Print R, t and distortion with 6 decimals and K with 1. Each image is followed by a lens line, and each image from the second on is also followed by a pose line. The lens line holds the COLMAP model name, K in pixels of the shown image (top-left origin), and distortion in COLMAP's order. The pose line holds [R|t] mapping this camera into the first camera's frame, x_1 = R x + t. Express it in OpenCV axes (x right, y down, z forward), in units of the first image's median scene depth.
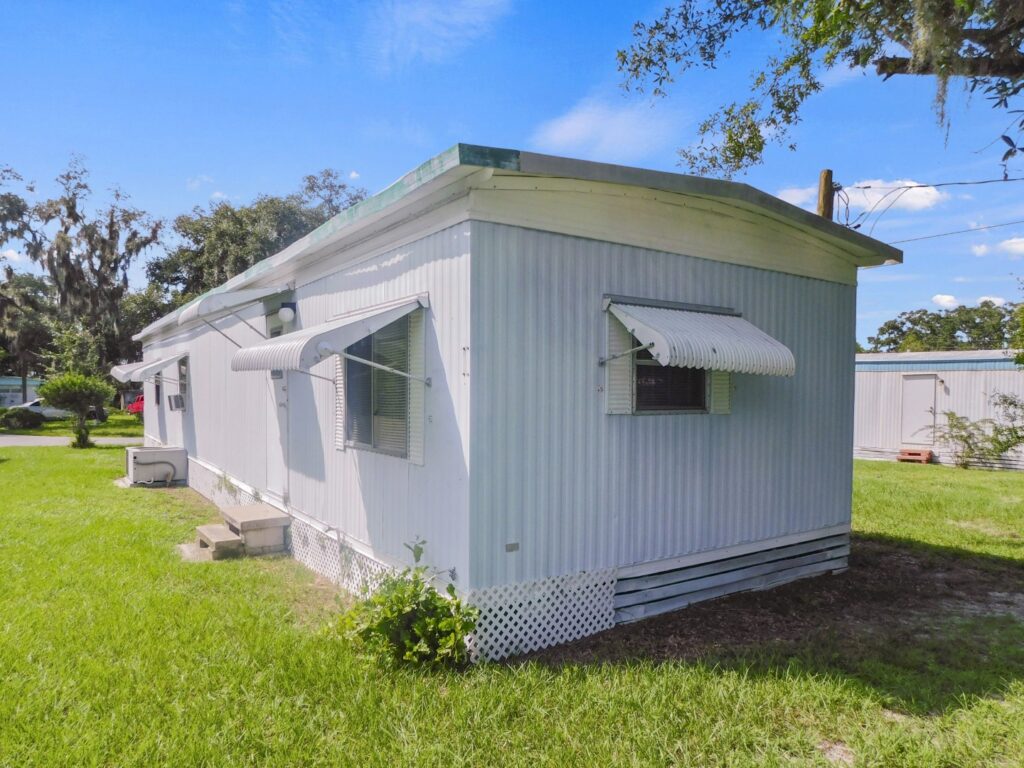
lens RADIAL K [[695.4, 0, 508.7], [0, 695.4, 411.3], [0, 0, 1]] dist [-0.065385, 0.052588]
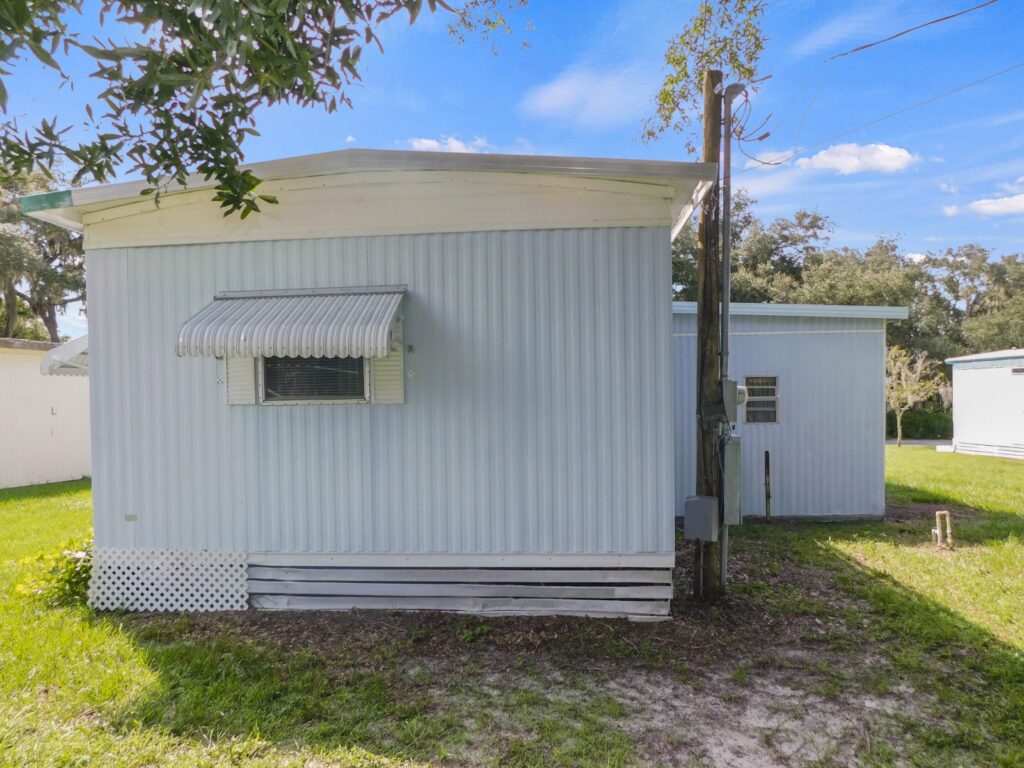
lens RADIAL K [[695.4, 0, 508.7], [0, 695.4, 411.3], [0, 0, 1]] dist [-0.065385, 0.052588]
pose [[0.780020, -0.012321, -0.625634, 1.017303], [0.003042, 0.999869, -0.015898, 0.029024], [0.625747, 0.010497, 0.779955, 0.403431]]
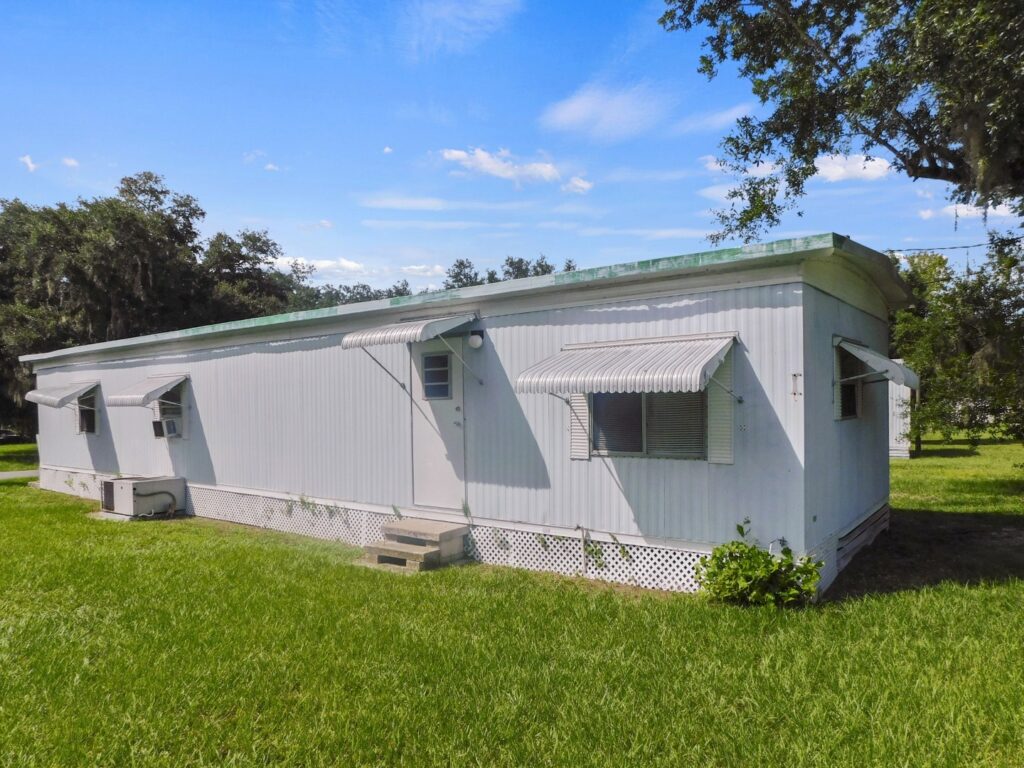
lens RADIAL K [[695.4, 0, 508.7], [0, 695.4, 411.3], [0, 0, 1]] dist [-0.065385, 0.052588]
pose [[0.949143, -0.027571, 0.313635, -0.825128], [0.034120, 0.999299, -0.015407, -0.013381], [-0.312991, 0.025325, 0.949418, -0.091036]]
